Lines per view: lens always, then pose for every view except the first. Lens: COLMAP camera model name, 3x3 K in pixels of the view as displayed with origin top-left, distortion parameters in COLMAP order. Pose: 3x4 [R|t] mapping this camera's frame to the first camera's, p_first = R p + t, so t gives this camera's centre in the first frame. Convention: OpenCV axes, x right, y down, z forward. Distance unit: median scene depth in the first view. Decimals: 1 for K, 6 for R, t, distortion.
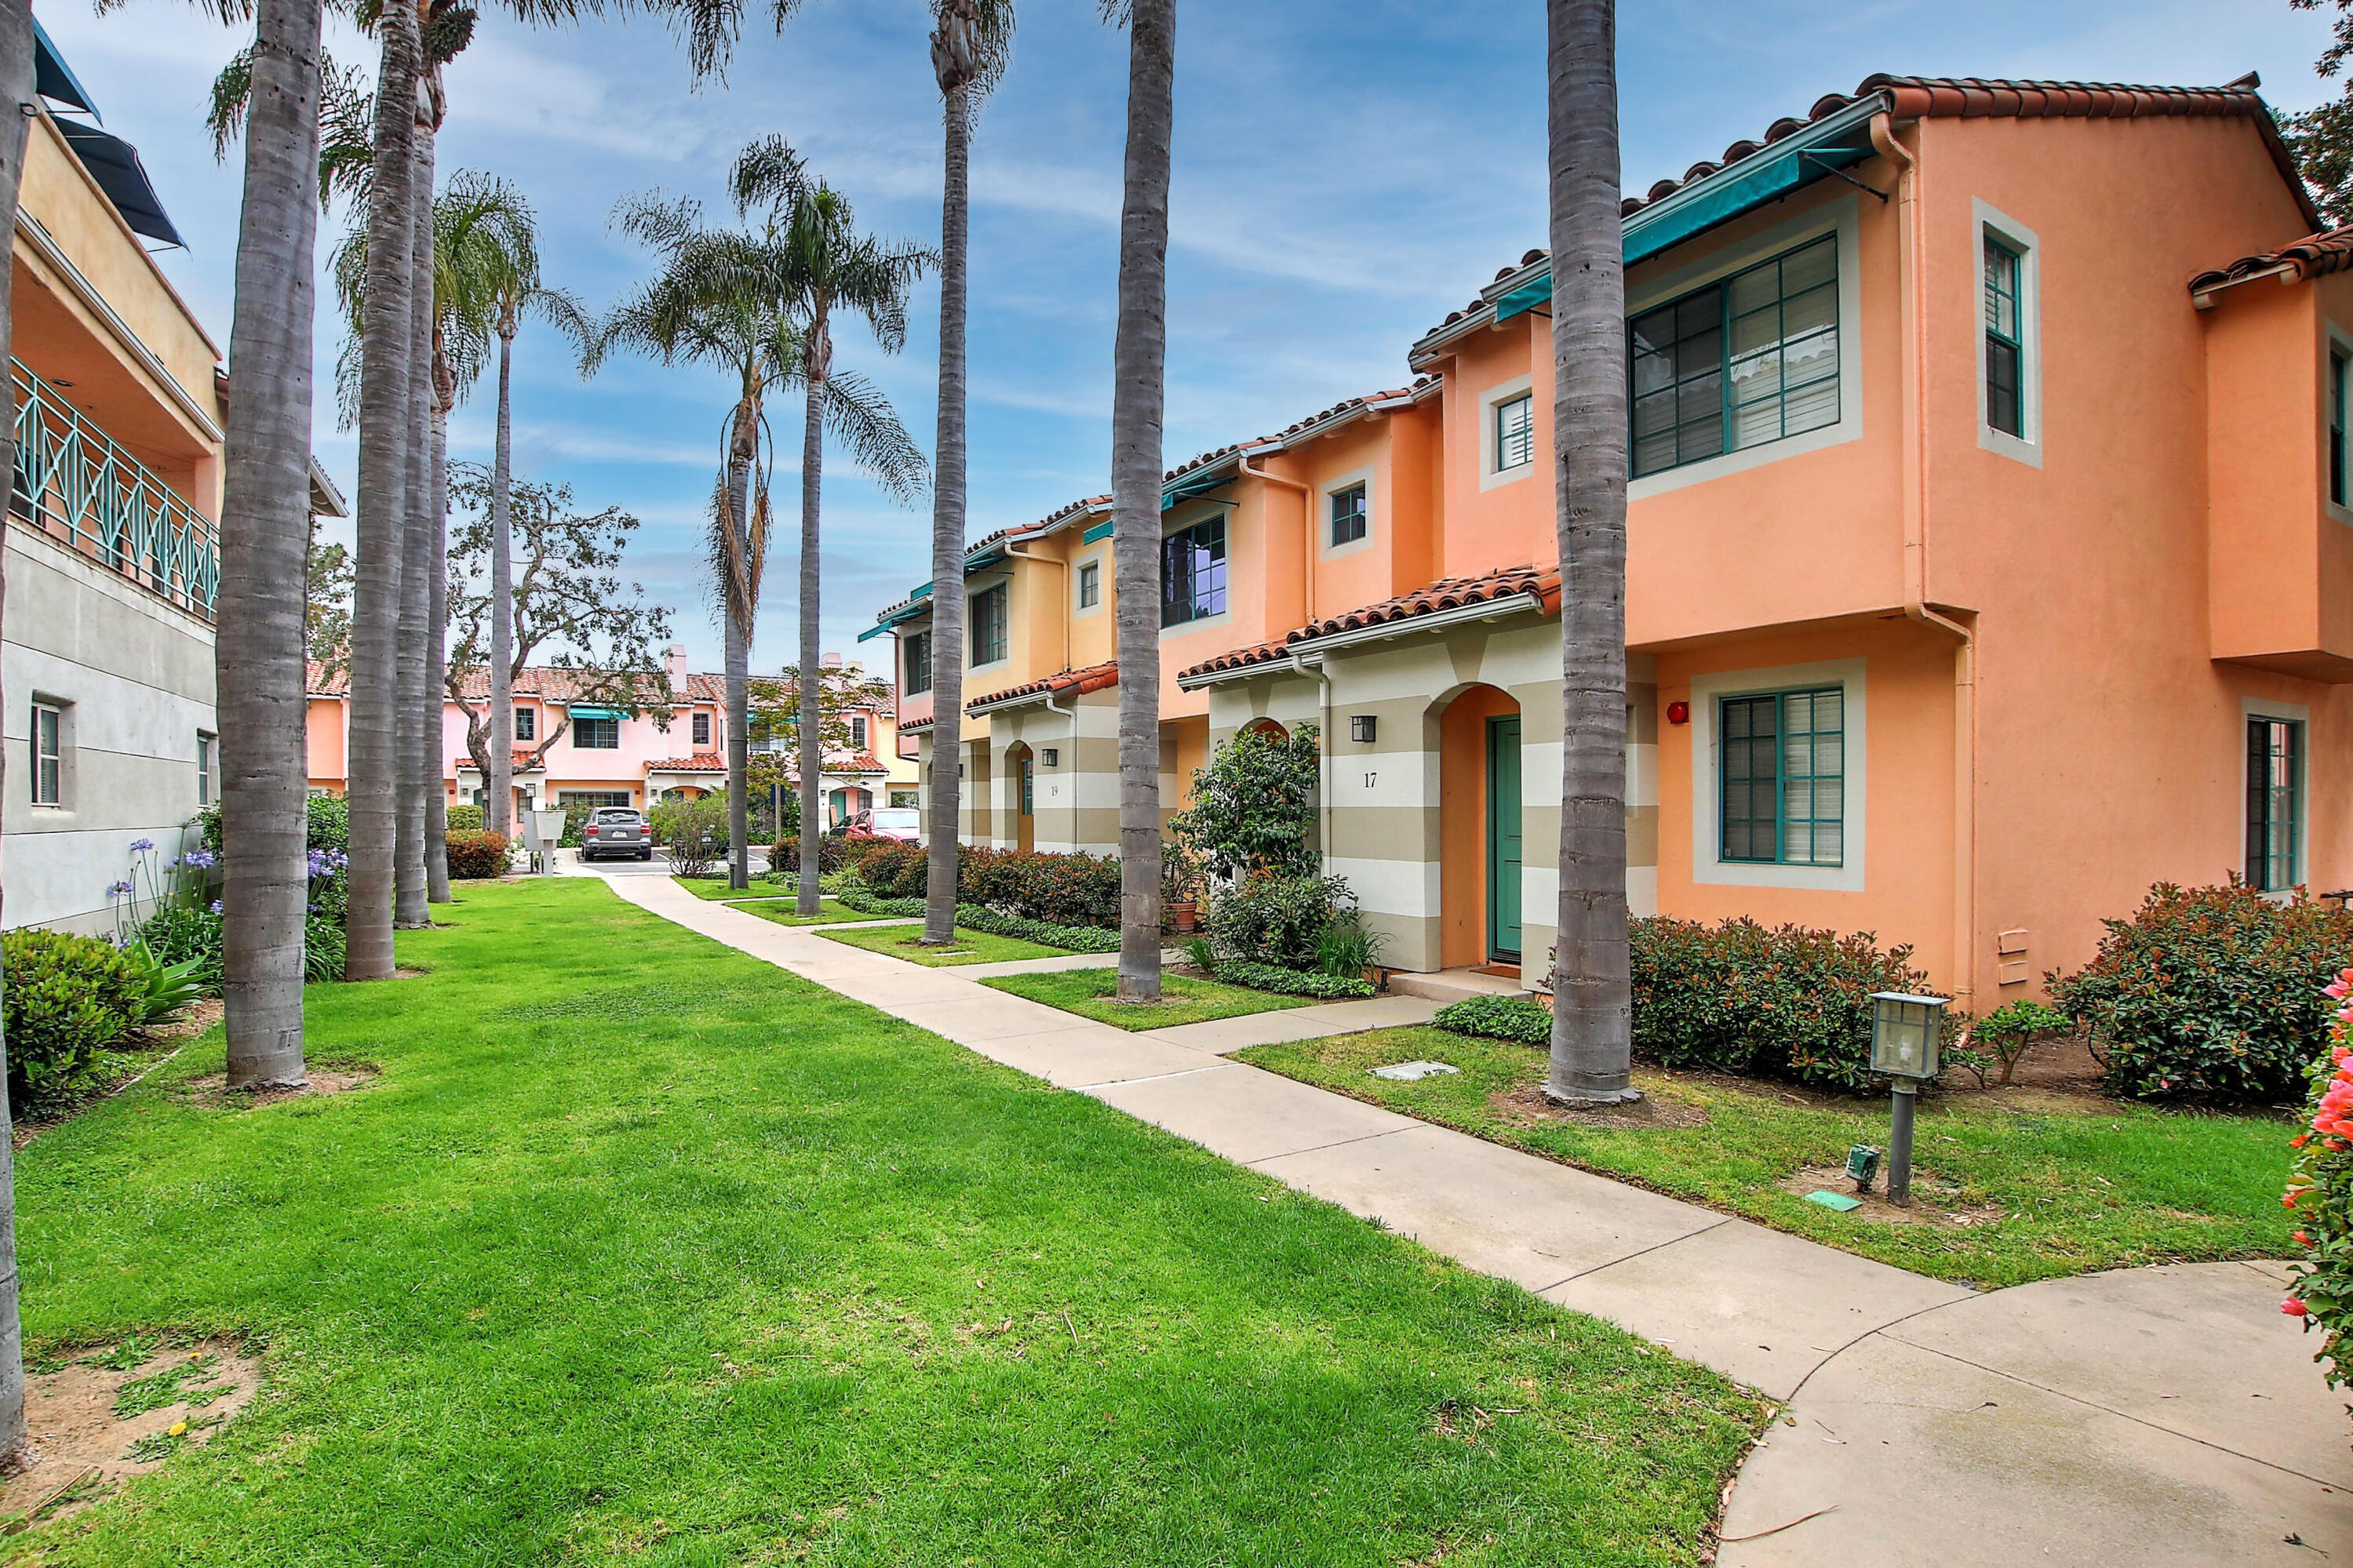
lens RADIAL K [[1119.5, 0, 1176.1], [0, 1119.5, 822.2], [0, 0, 1]] dist [-0.000597, -0.000006]
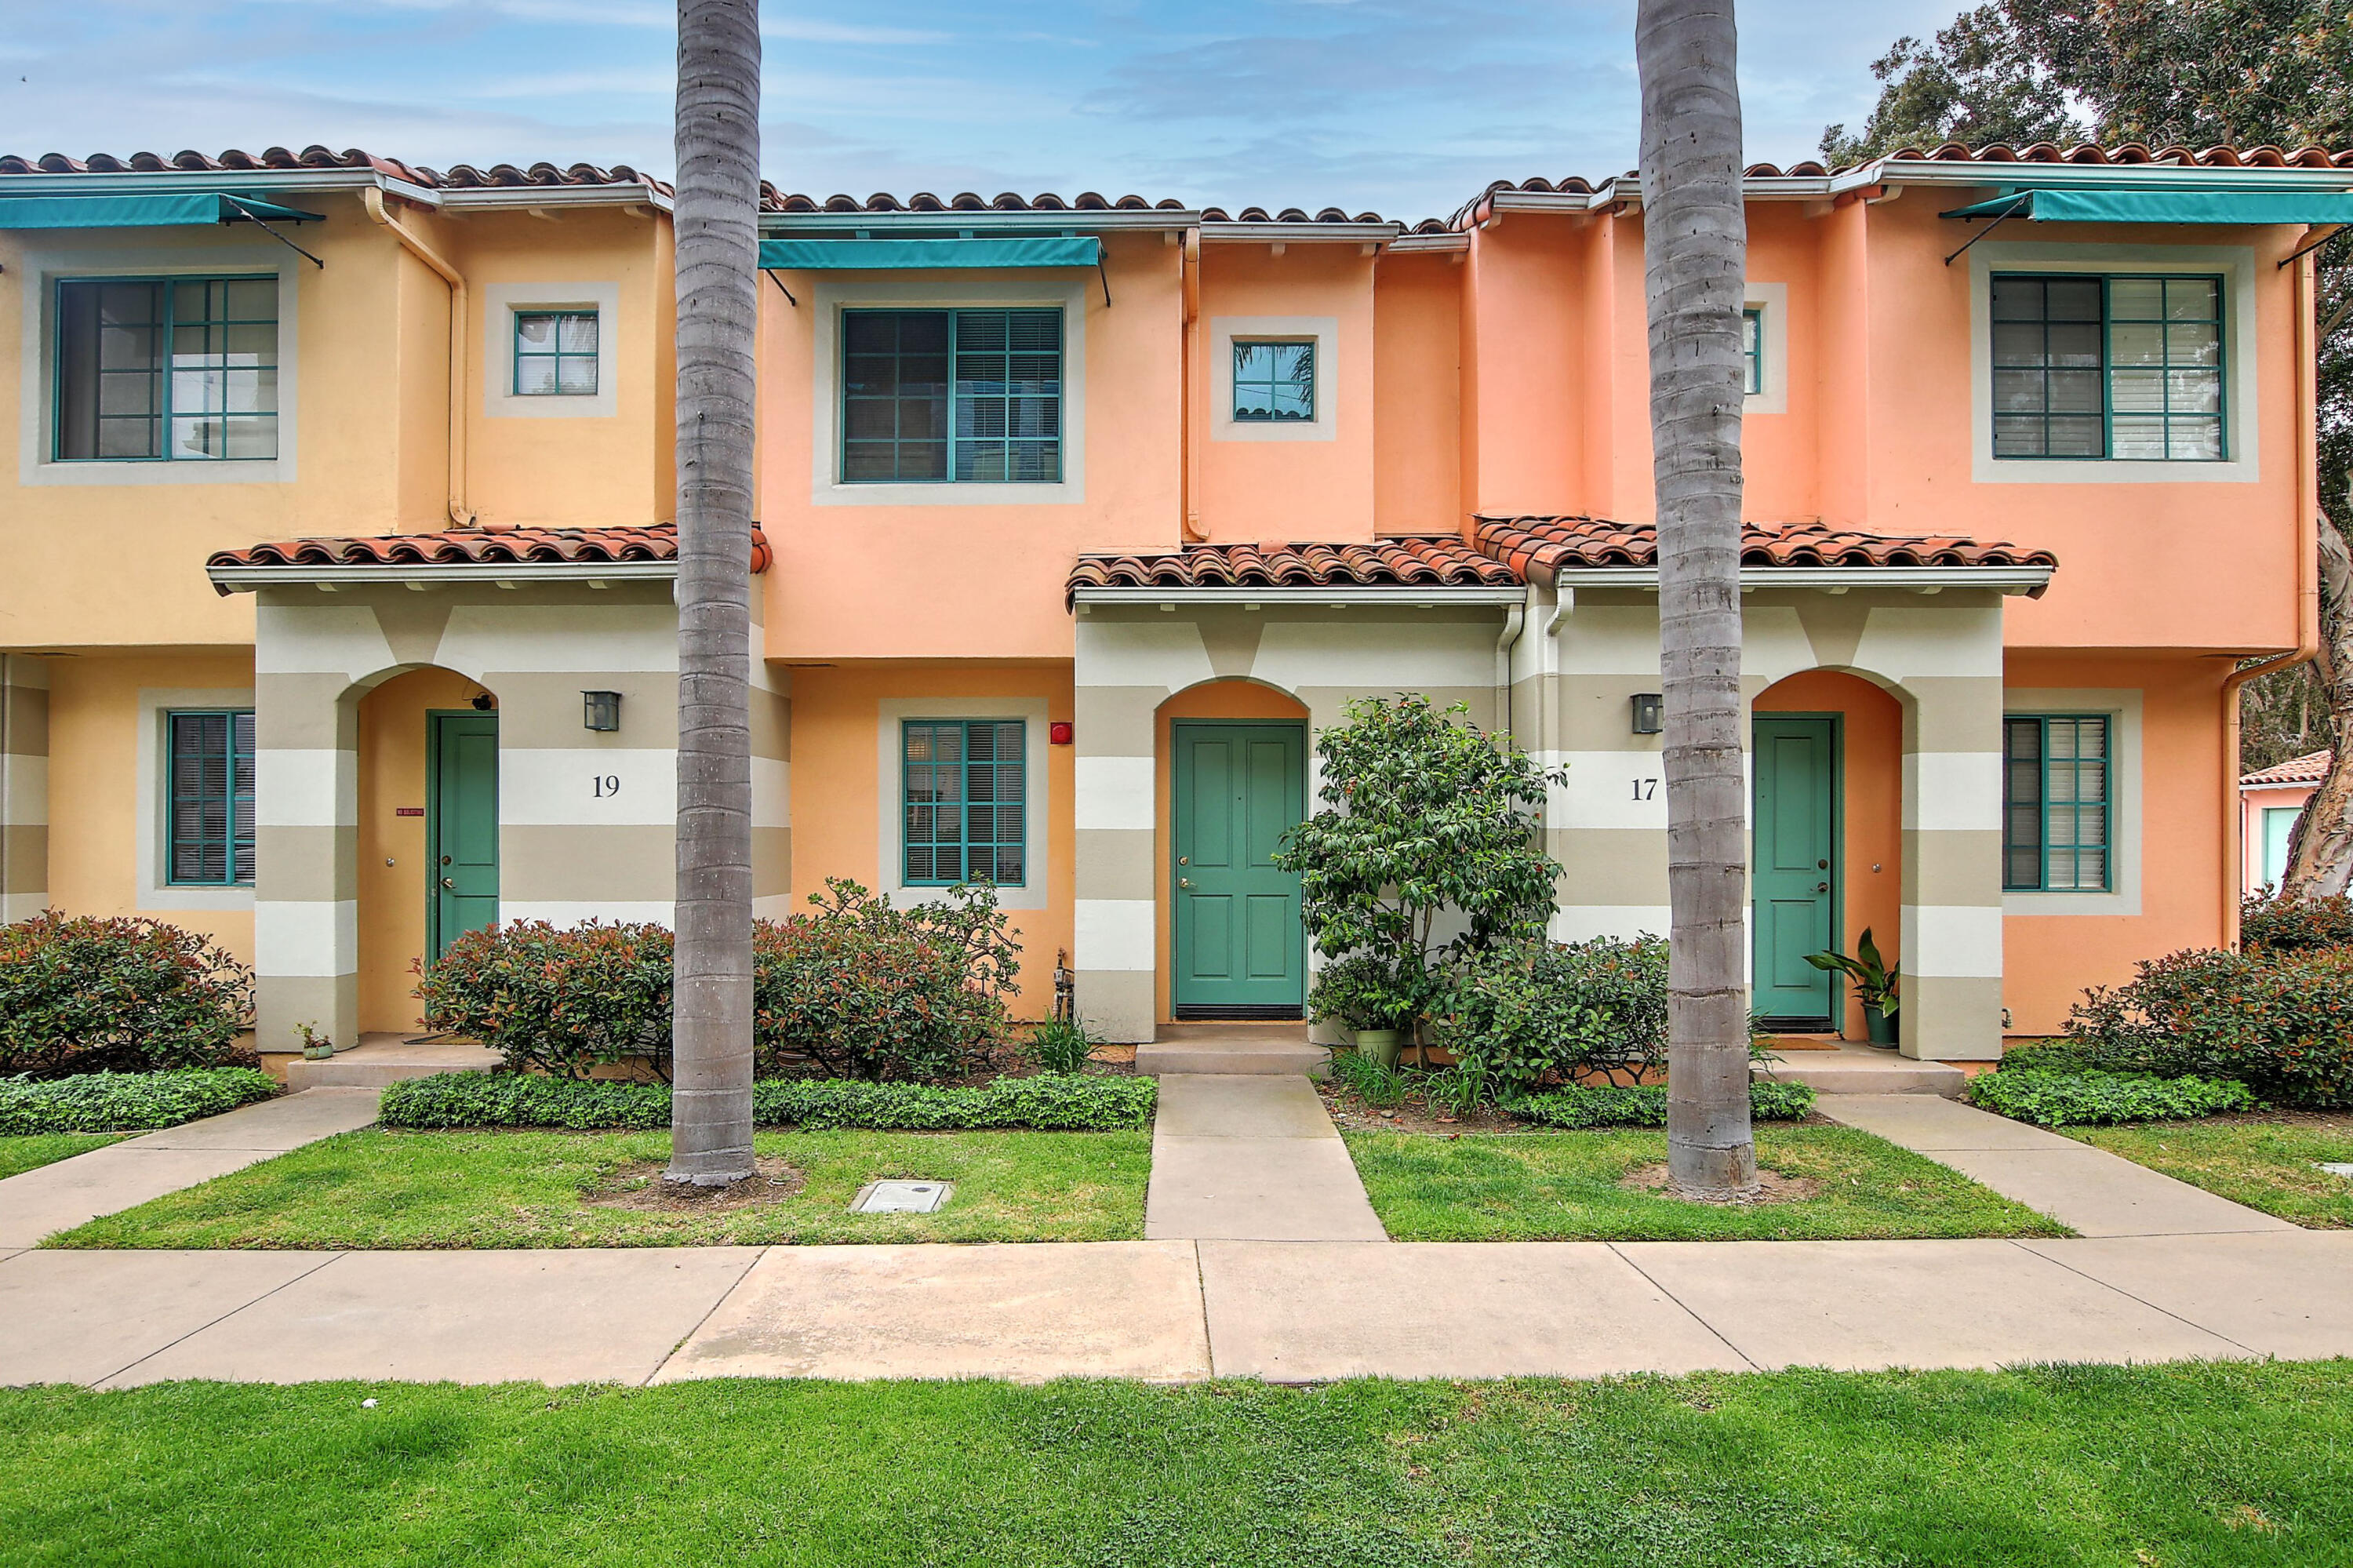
lens RADIAL K [[1327.5, 0, 1171.8], [0, 1327.5, 847.5], [0, 0, 1]] dist [0.000614, 0.000285]
pose [[0.555067, 0.004175, 0.831795, -0.527131], [-0.001851, 0.999991, -0.003784, 0.002795], [-0.831804, 0.000561, 0.555070, 0.618640]]
